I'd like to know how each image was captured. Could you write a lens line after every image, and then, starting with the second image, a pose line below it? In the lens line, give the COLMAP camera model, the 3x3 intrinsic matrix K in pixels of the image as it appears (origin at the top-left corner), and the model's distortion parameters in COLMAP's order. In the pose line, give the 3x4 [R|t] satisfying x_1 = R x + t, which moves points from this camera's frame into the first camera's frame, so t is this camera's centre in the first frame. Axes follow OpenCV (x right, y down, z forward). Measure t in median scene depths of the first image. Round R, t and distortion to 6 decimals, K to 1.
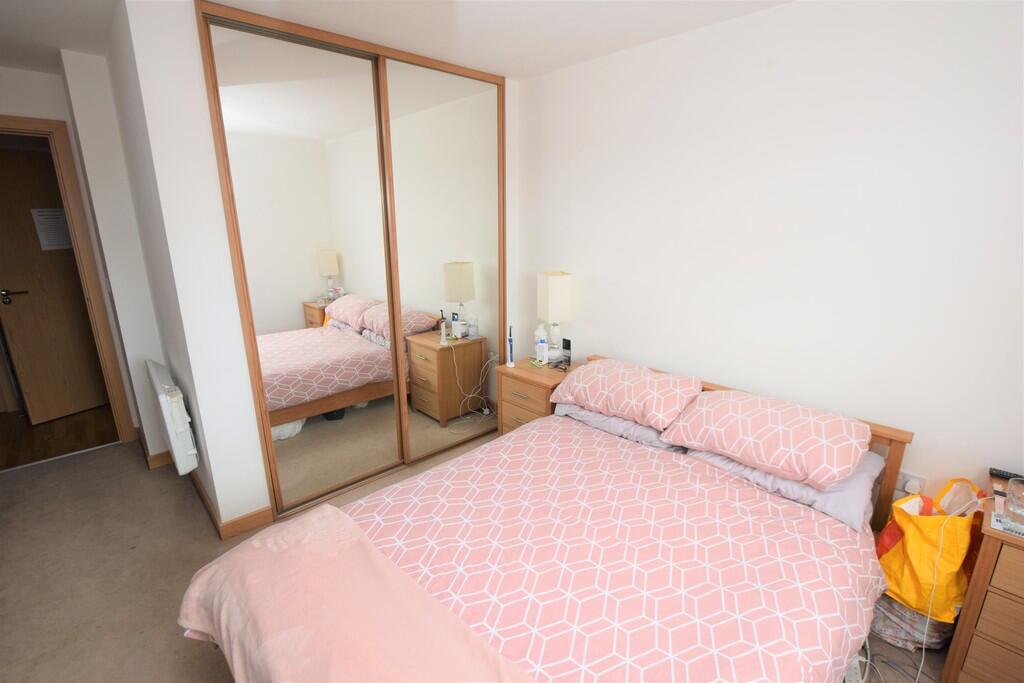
lens RADIAL K [[469.6, 0, 512.8], [0, 469.6, 342.7], [0, 0, 1]] dist [-0.002077, -0.000139]
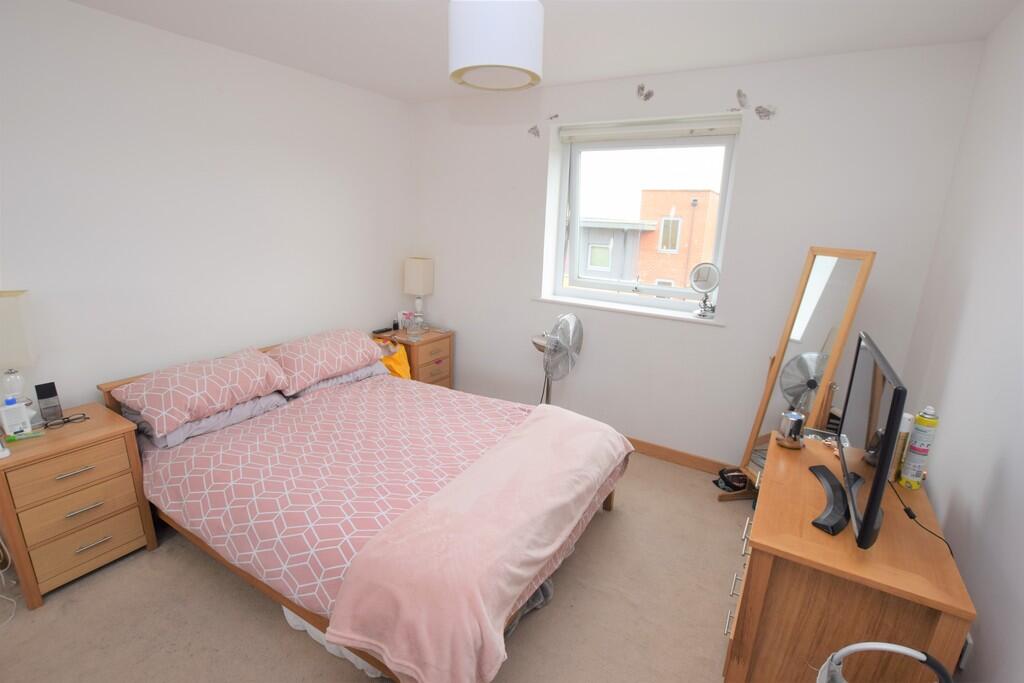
lens RADIAL K [[469.6, 0, 513.0], [0, 469.6, 342.9], [0, 0, 1]] dist [-0.002077, -0.000139]
pose [[-0.236718, -0.259930, 0.936163, -1.030123], [0.225623, 0.922501, 0.313187, -0.186446], [-0.945018, 0.285357, -0.159727, 0.667695]]
